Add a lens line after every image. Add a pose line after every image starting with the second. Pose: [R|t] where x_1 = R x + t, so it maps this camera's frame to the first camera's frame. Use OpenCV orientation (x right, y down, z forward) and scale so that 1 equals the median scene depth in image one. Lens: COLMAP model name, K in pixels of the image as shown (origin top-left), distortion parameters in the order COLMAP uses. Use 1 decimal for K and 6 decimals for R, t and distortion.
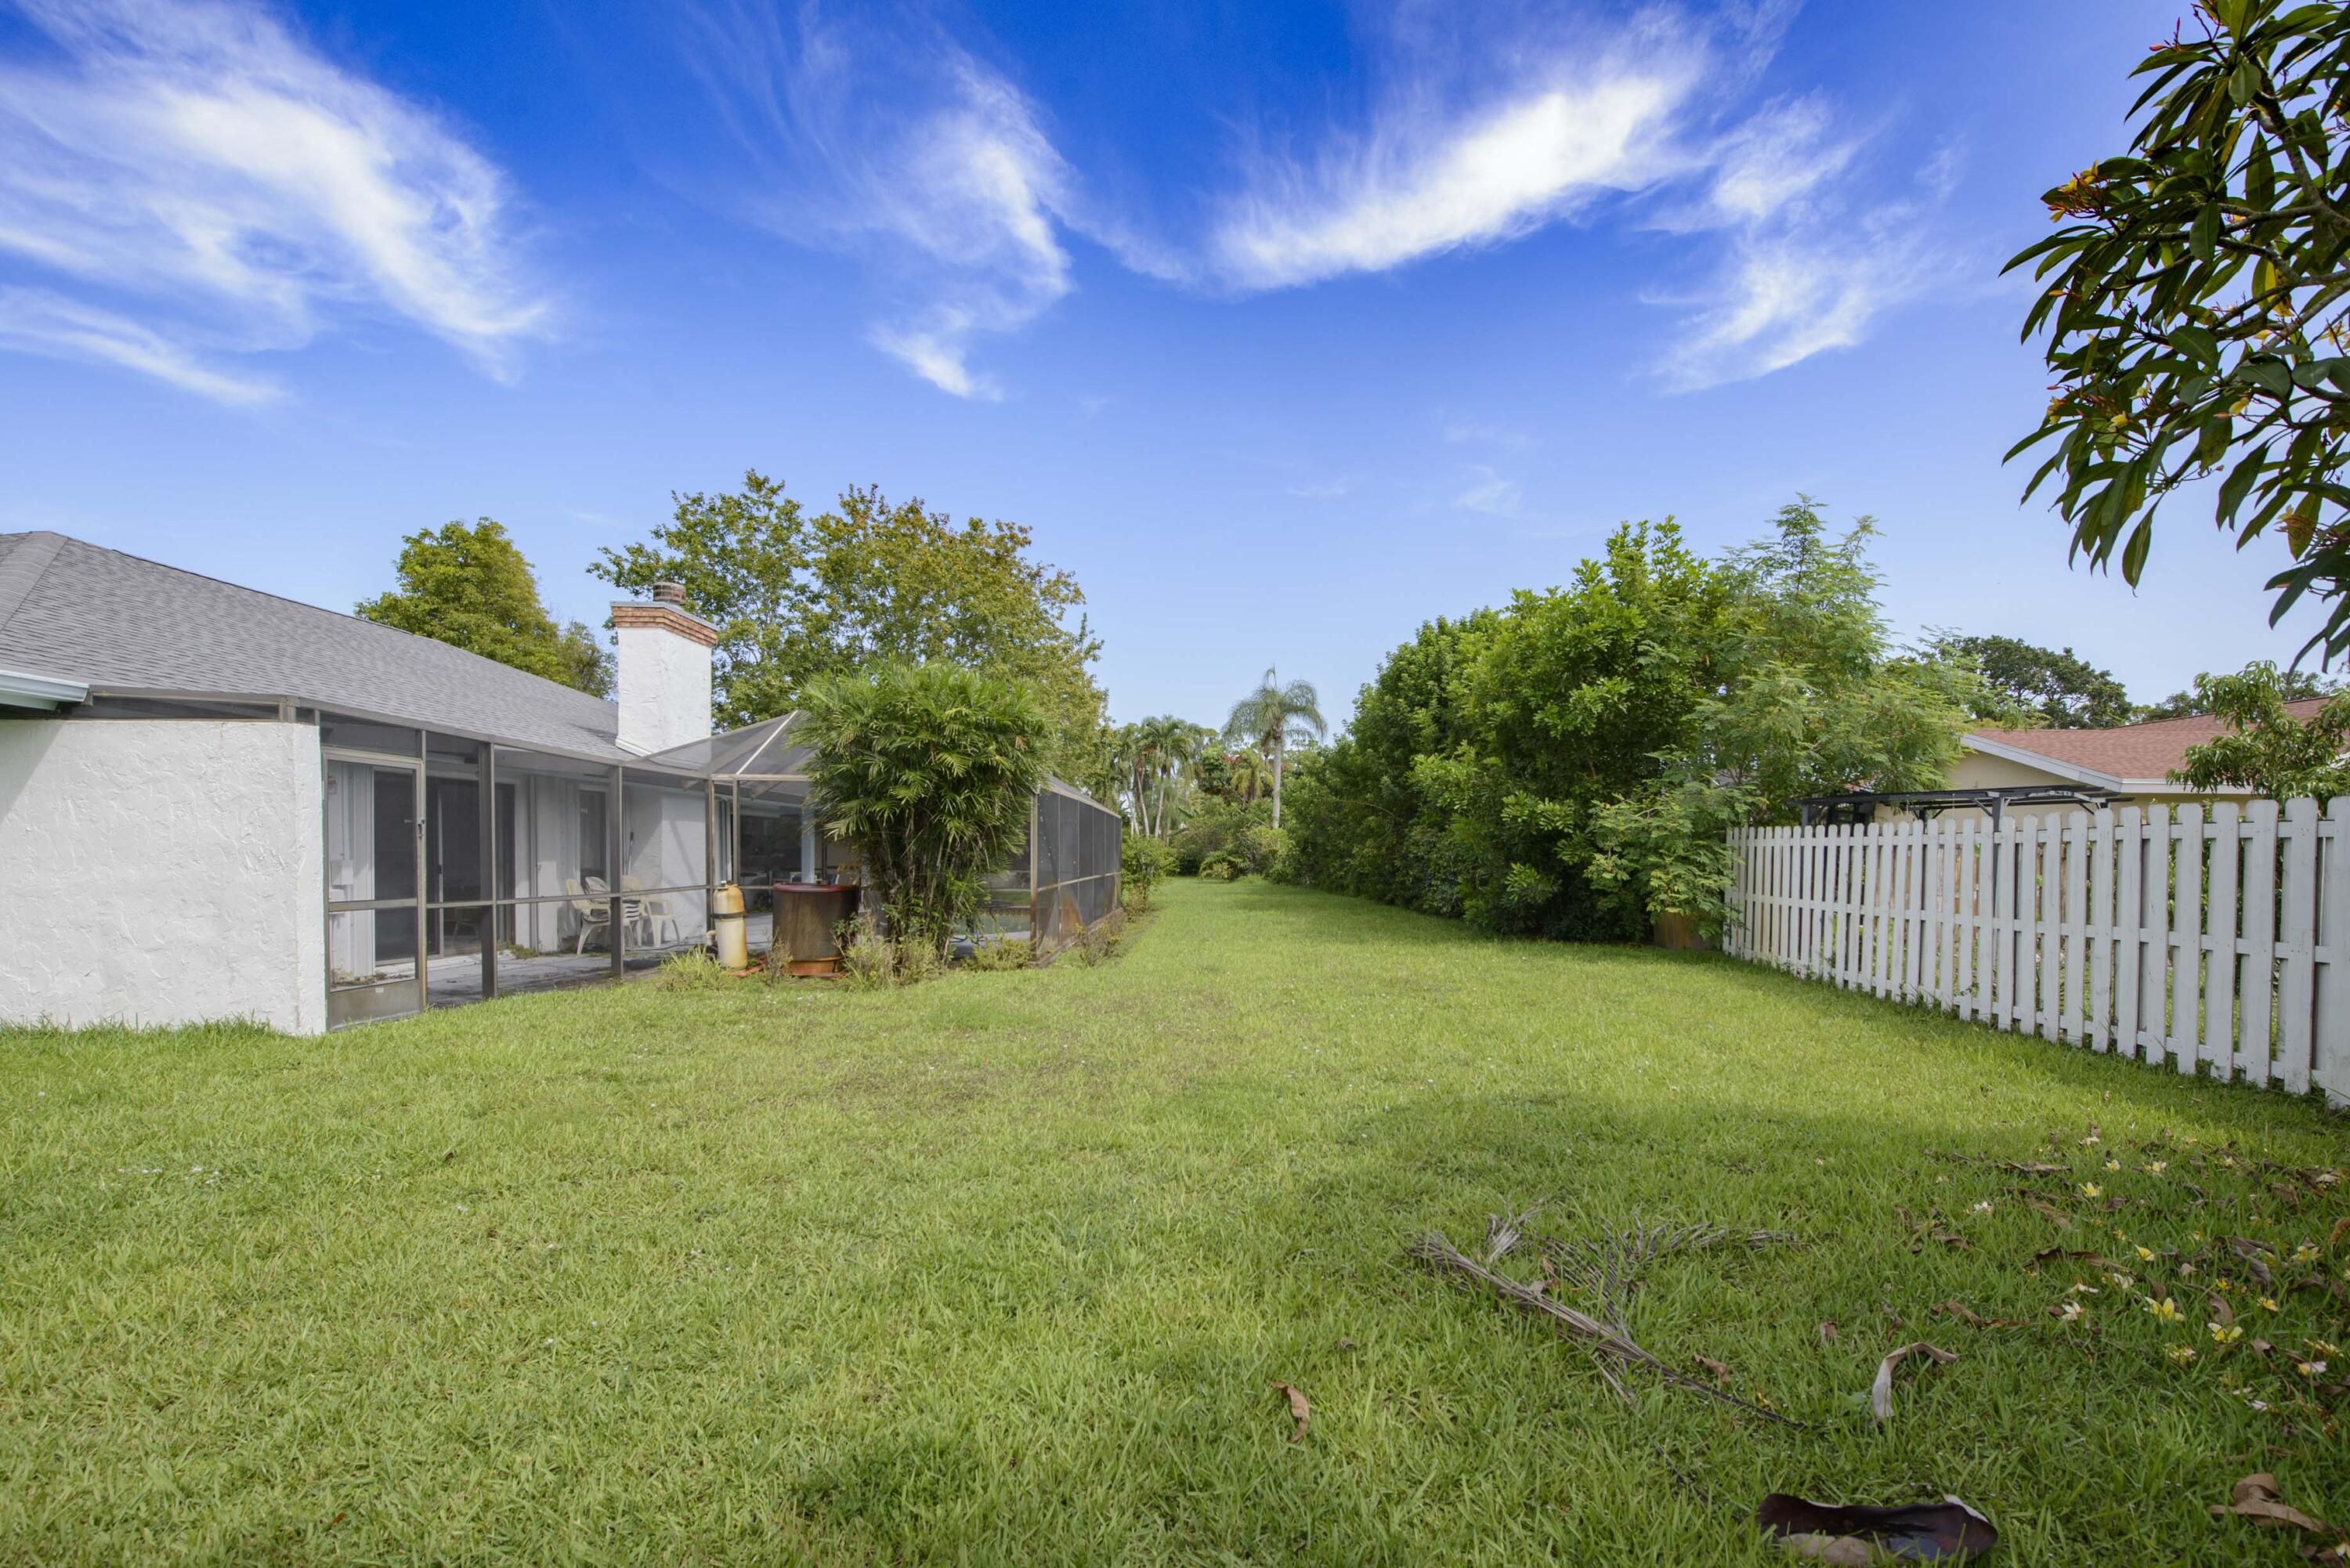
lens RADIAL K [[980.3, 0, 1174.8], [0, 980.3, 894.2], [0, 0, 1]] dist [-0.031467, 0.003683]
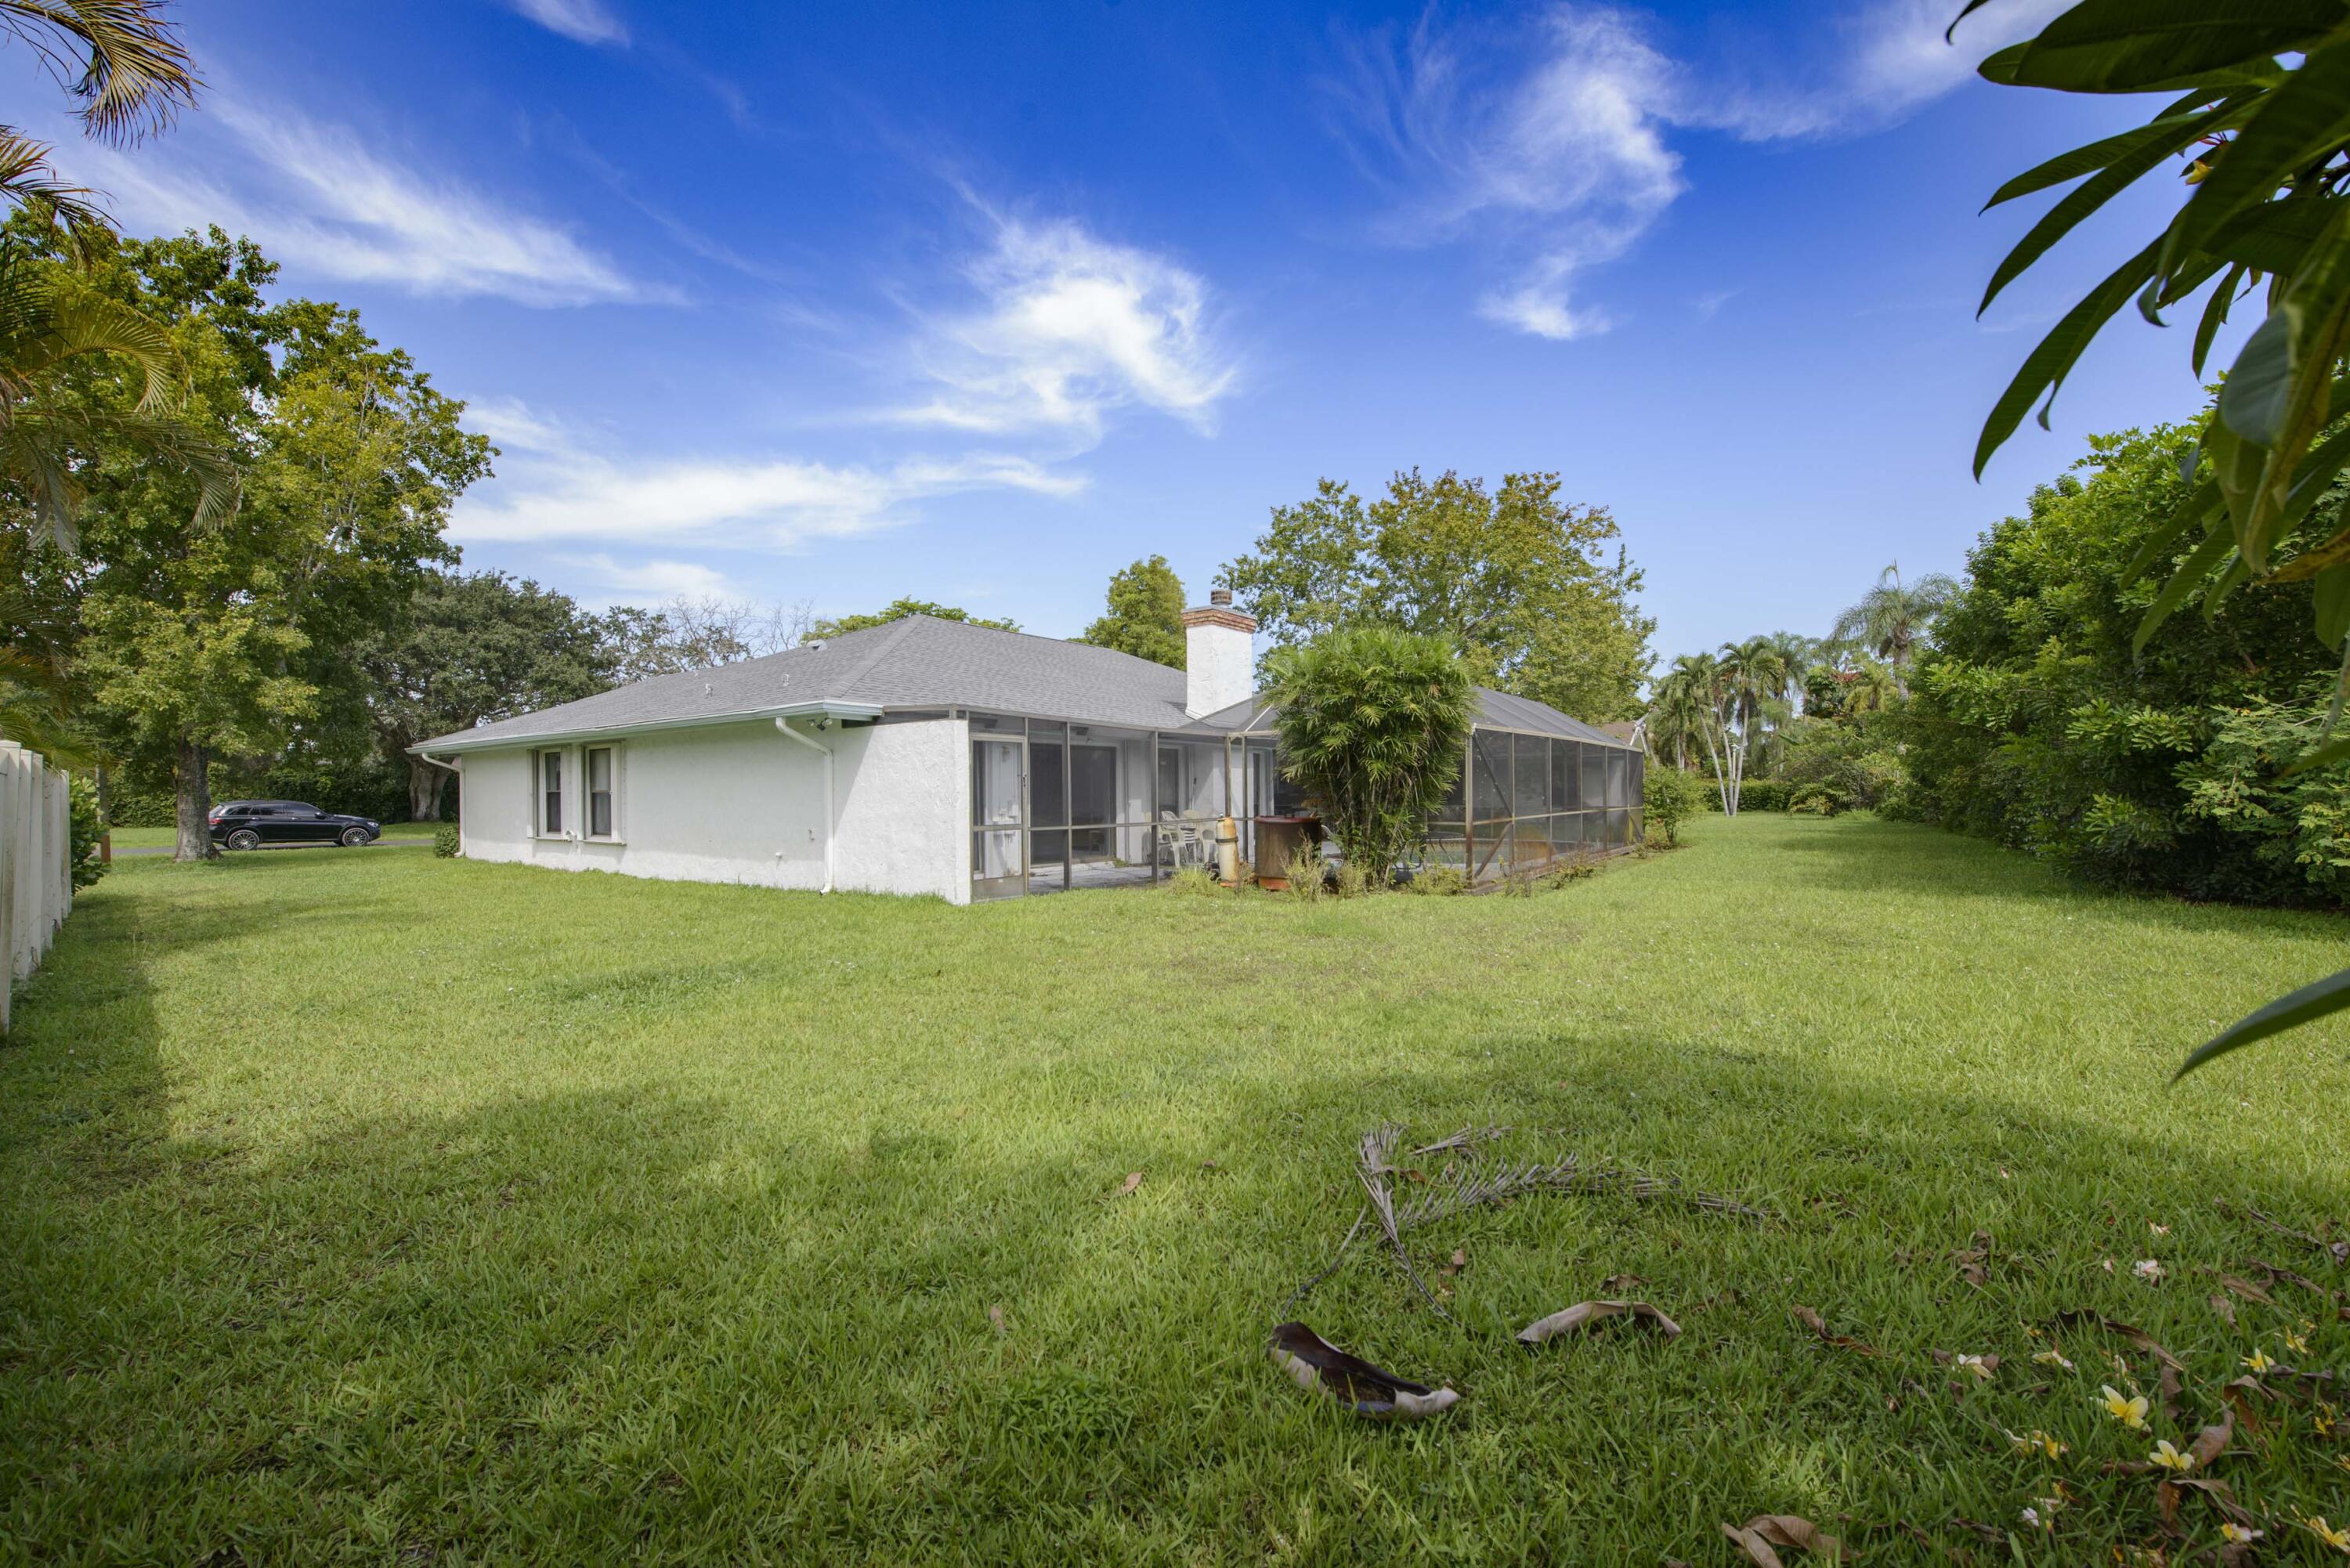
lens RADIAL K [[931.8, 0, 1175.8], [0, 931.8, 830.4], [0, 0, 1]] dist [-0.000752, -0.011287]
pose [[0.759551, 0.013607, -0.650306, 0.183899], [-0.012189, 0.999903, 0.006685, 0.000223], [0.650334, 0.002848, 0.759643, -0.006789]]
